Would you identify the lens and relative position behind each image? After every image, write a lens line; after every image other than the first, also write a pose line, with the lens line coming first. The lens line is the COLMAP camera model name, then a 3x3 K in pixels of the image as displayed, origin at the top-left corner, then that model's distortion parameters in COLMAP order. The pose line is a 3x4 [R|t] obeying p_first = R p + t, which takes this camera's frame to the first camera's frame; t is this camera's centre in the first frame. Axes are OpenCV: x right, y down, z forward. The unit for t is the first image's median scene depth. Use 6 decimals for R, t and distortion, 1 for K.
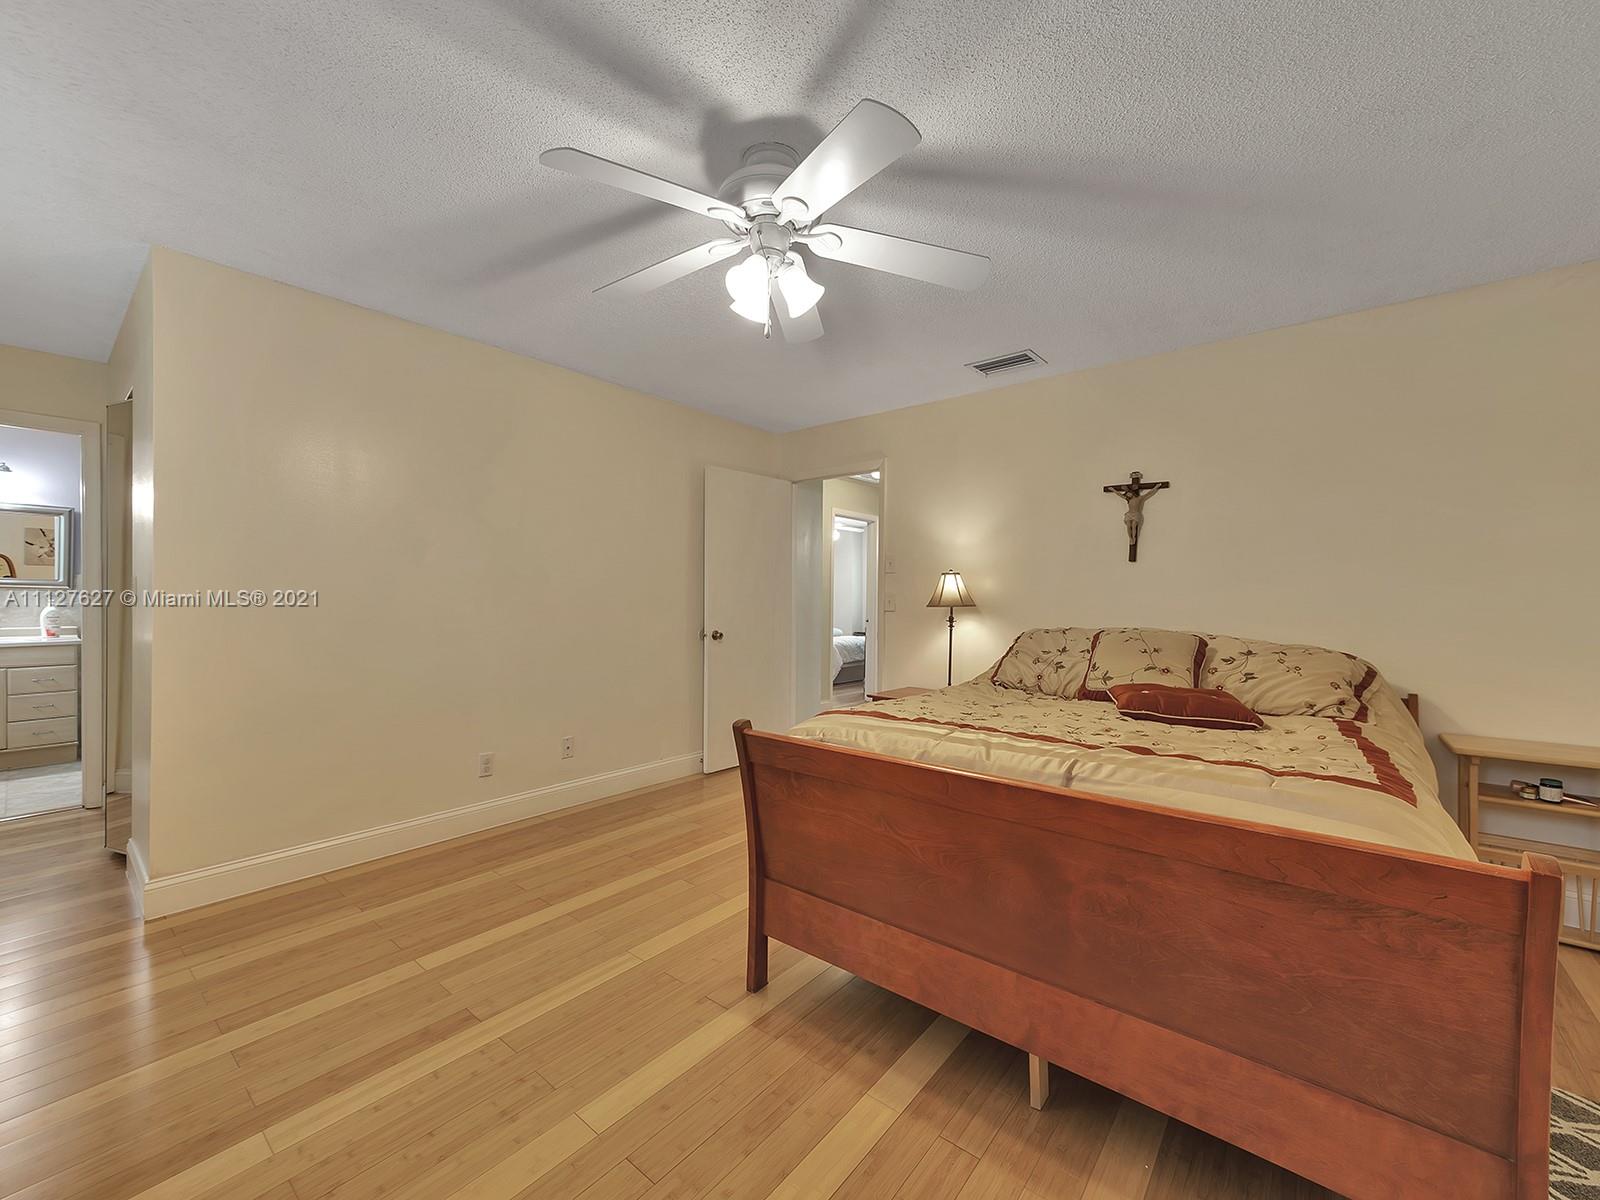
lens RADIAL K [[643.7, 0, 800.0], [0, 643.7, 600.0], [0, 0, 1]] dist [-0.000238, 0.000036]
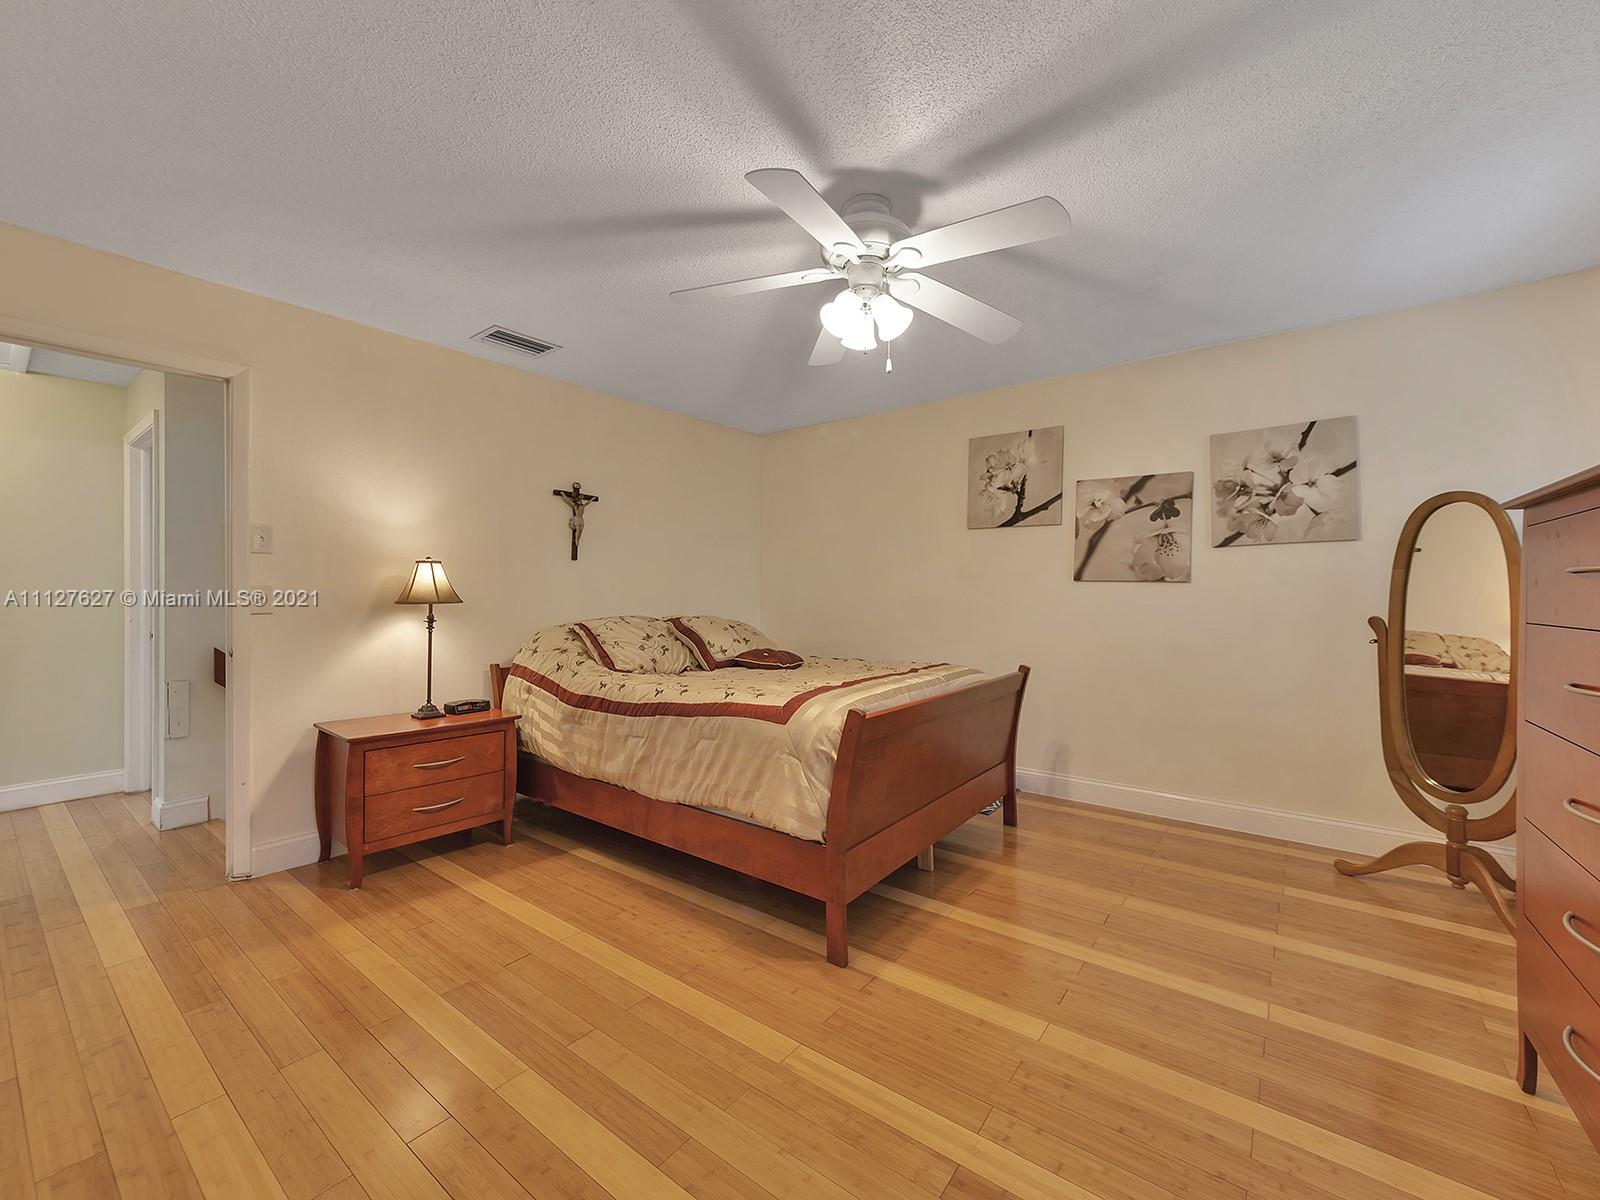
lens RADIAL K [[663.4, 0, 778.2], [0, 663.4, 593.7], [0, 0, 1]] dist [0.000956, 0.000182]
pose [[-0.019304, -0.008337, 0.999779, -1.170669], [0.003164, 0.999960, 0.008400, -0.014225], [-0.999809, 0.003325, -0.019277, 1.140384]]
